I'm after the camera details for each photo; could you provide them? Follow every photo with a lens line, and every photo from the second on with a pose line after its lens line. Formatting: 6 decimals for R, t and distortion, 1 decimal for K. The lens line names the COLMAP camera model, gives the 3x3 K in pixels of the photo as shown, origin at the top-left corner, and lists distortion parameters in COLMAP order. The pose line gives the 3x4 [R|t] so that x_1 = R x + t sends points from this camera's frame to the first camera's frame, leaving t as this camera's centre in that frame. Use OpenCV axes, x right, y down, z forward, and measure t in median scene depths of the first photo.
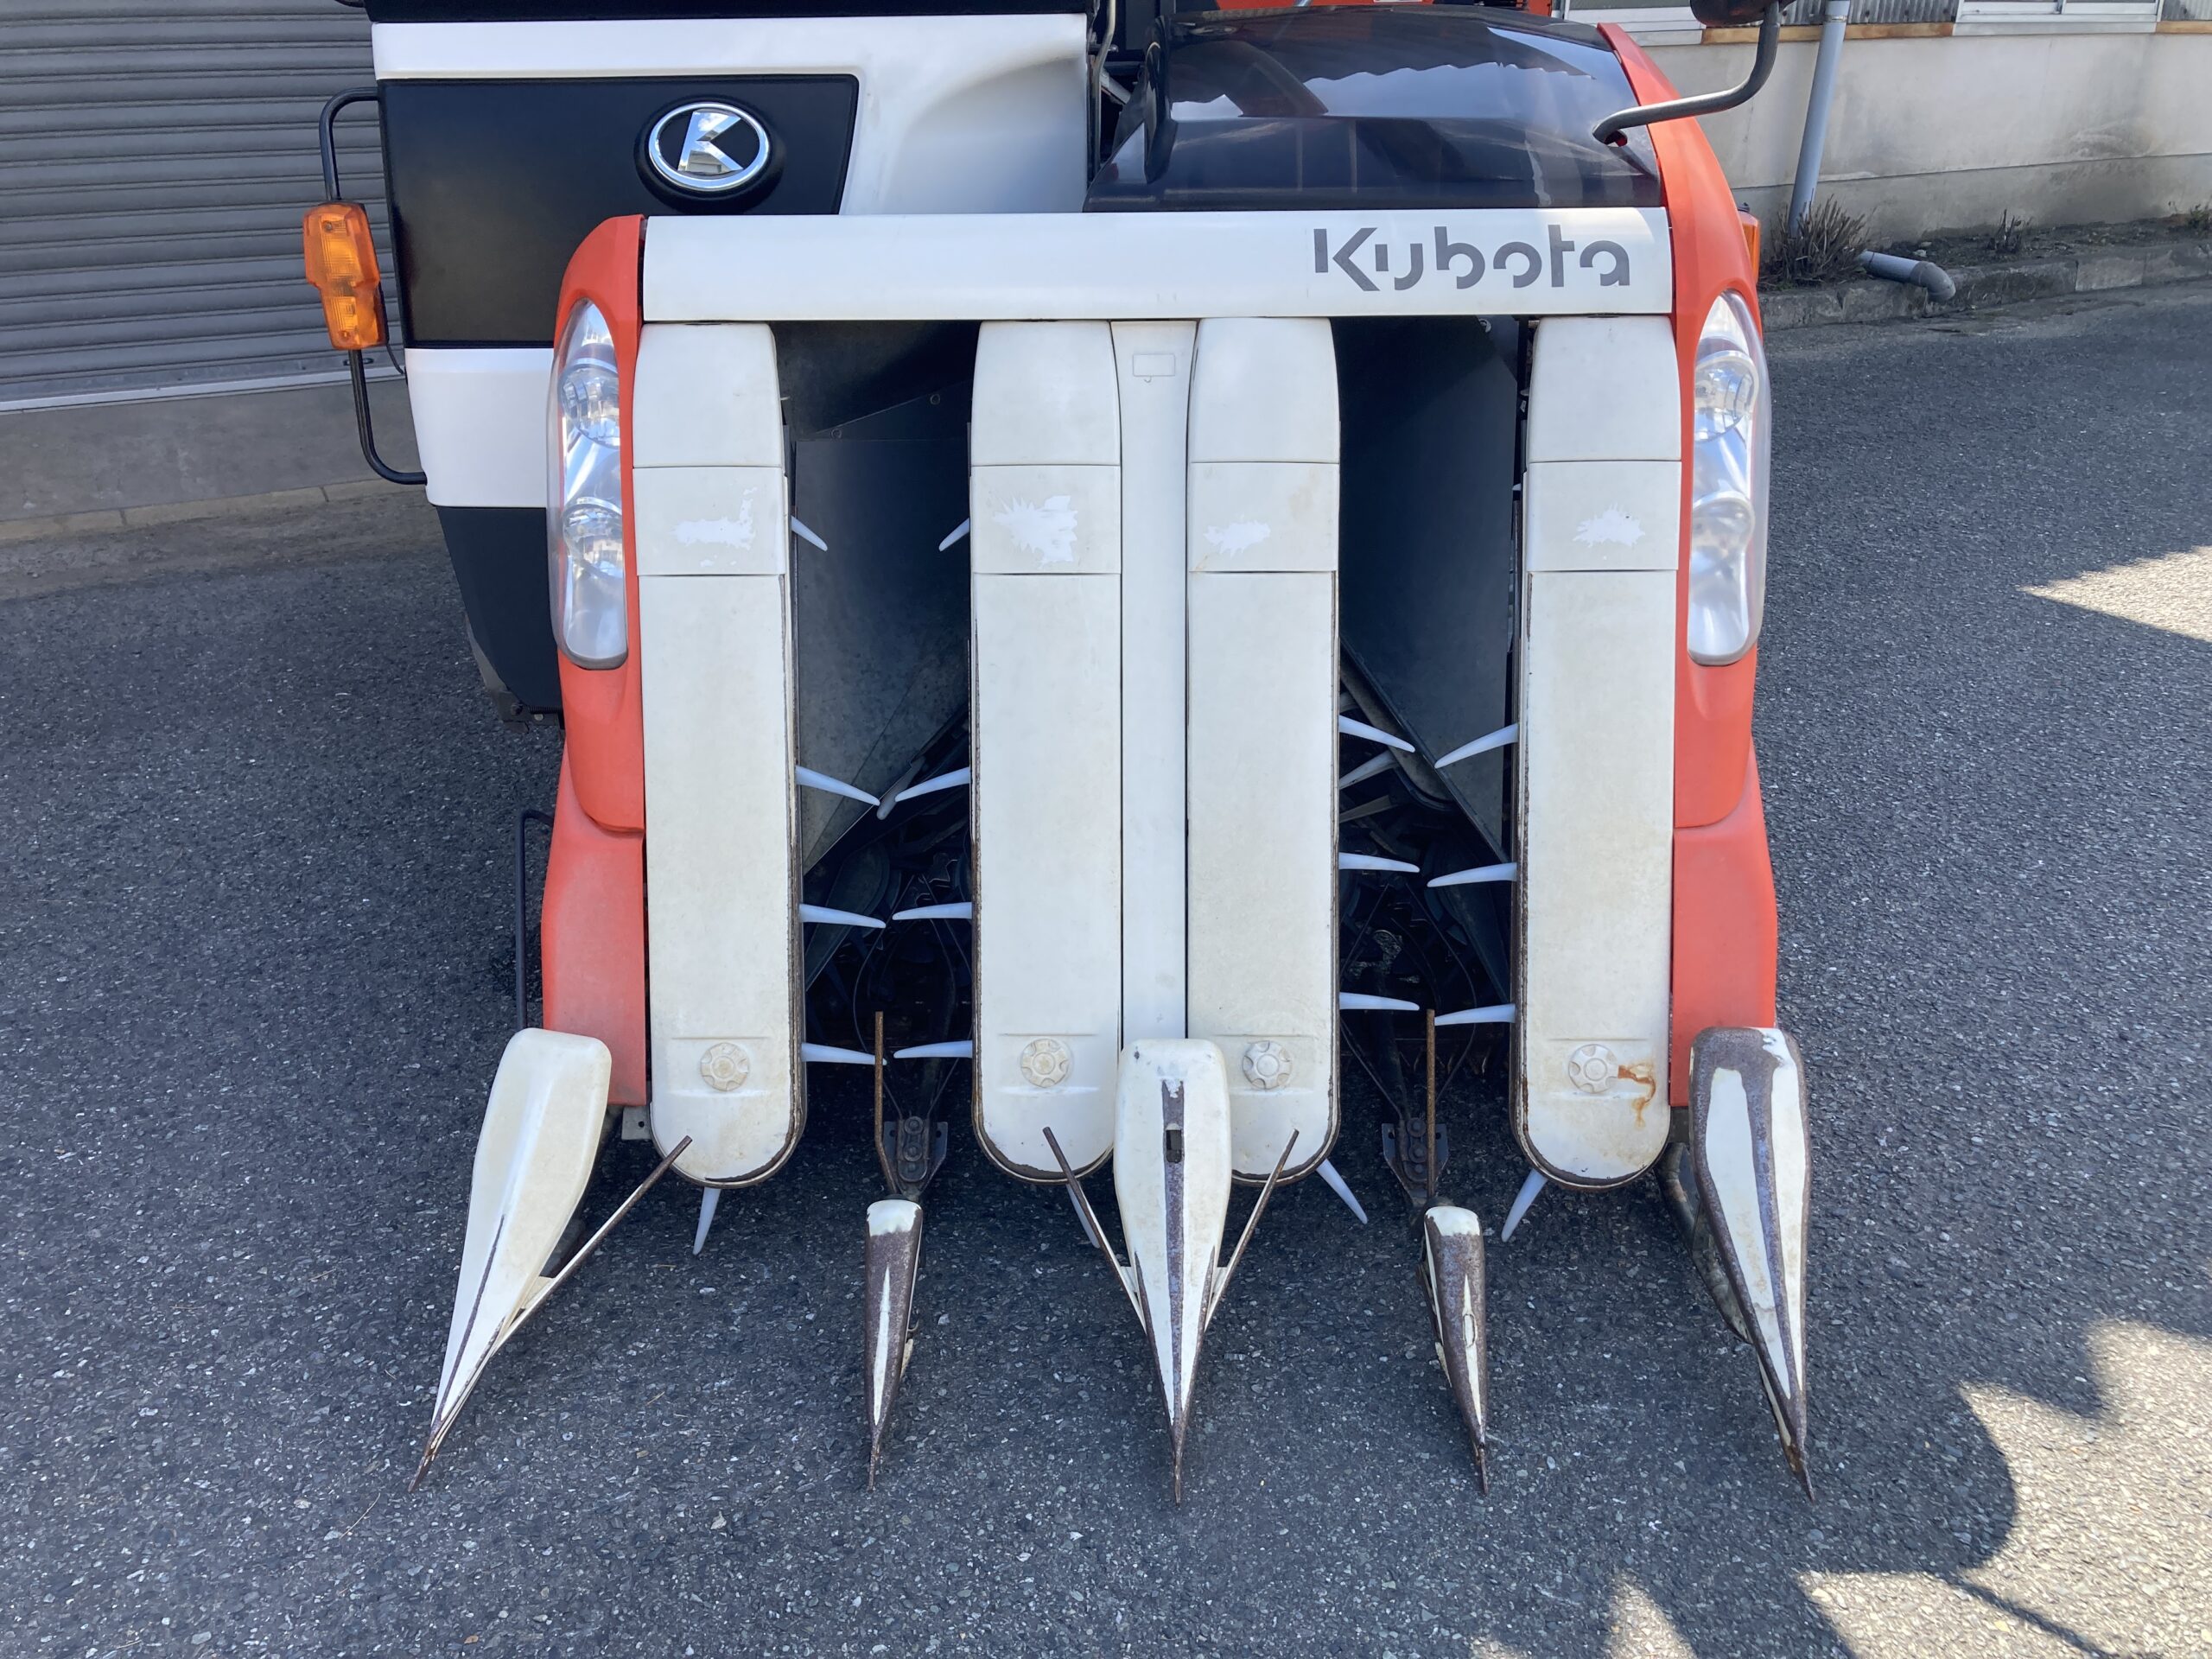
lens RADIAL K [[1803.2, 0, 1107.0], [0, 1803.2, 821.6], [0, 0, 1]] dist [0.015337, -0.002497]
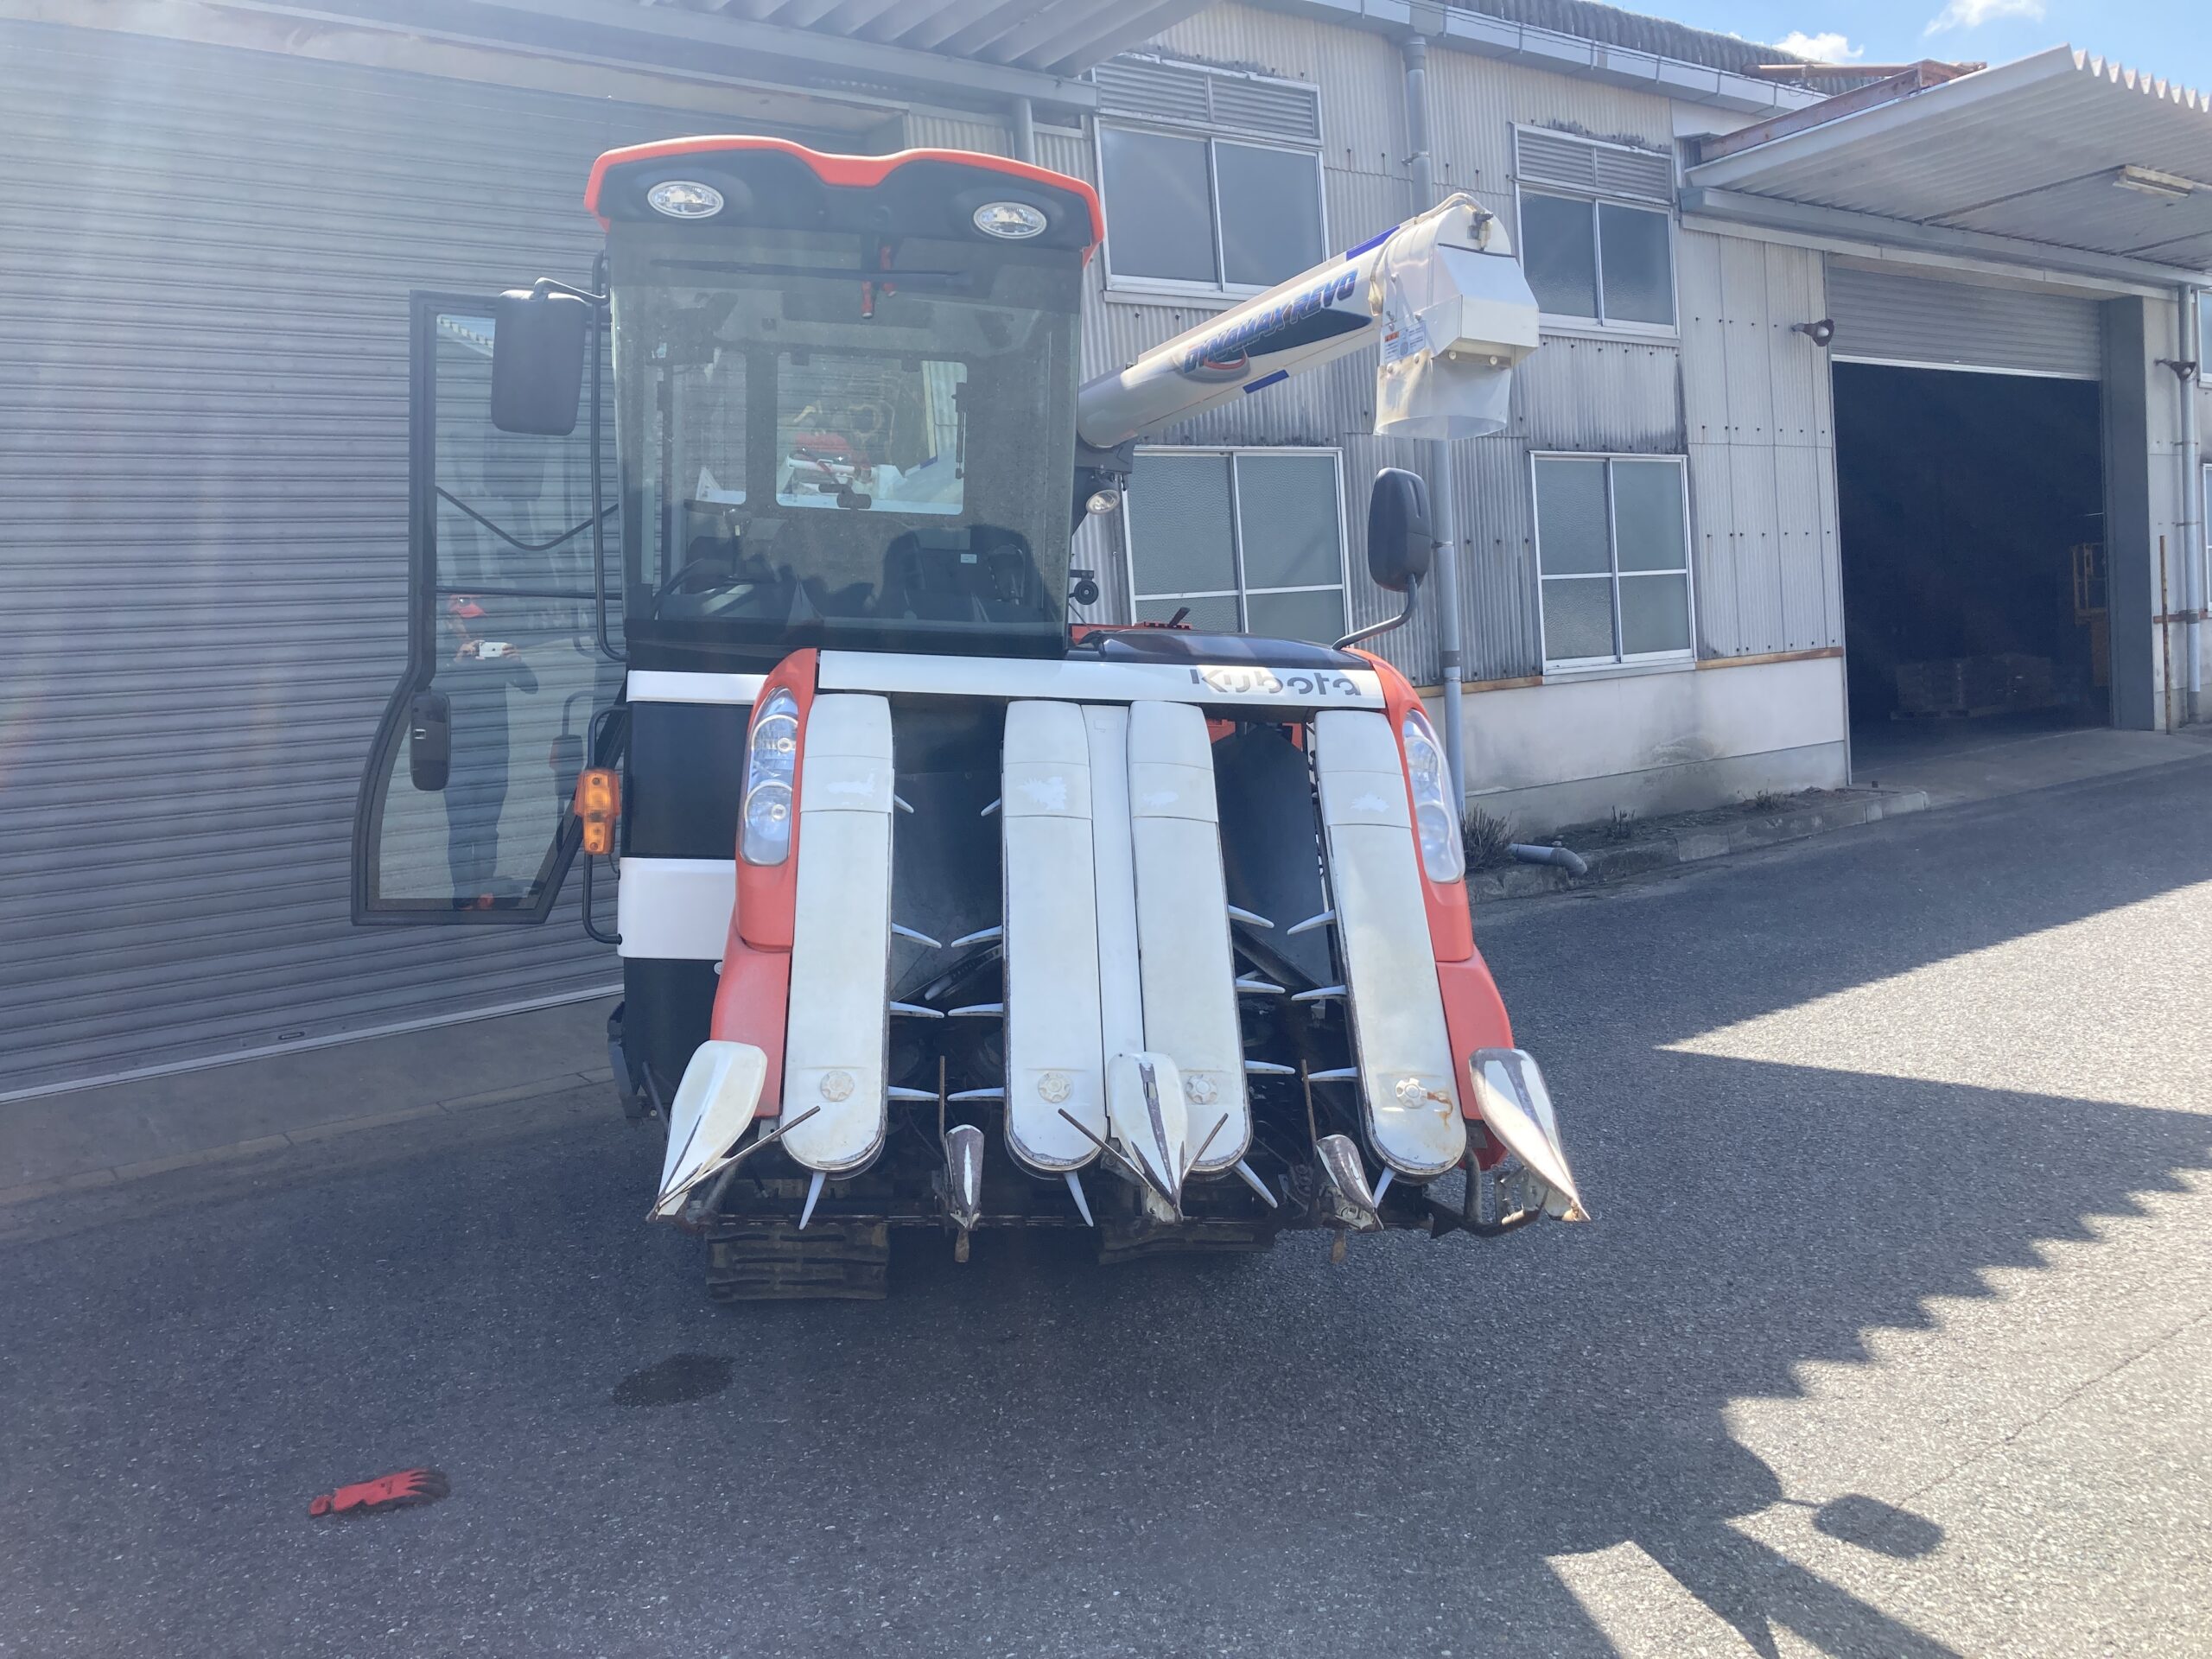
lens RADIAL K [[1803.2, 0, 1107.0], [0, 1803.2, 821.6], [0, 0, 1]] dist [0.015337, -0.002497]
pose [[0.985873, -0.083443, 0.145230, -0.167341], [0.129007, 0.931293, -0.340662, 0.258095], [-0.106826, 0.354585, 0.928901, -0.589892]]
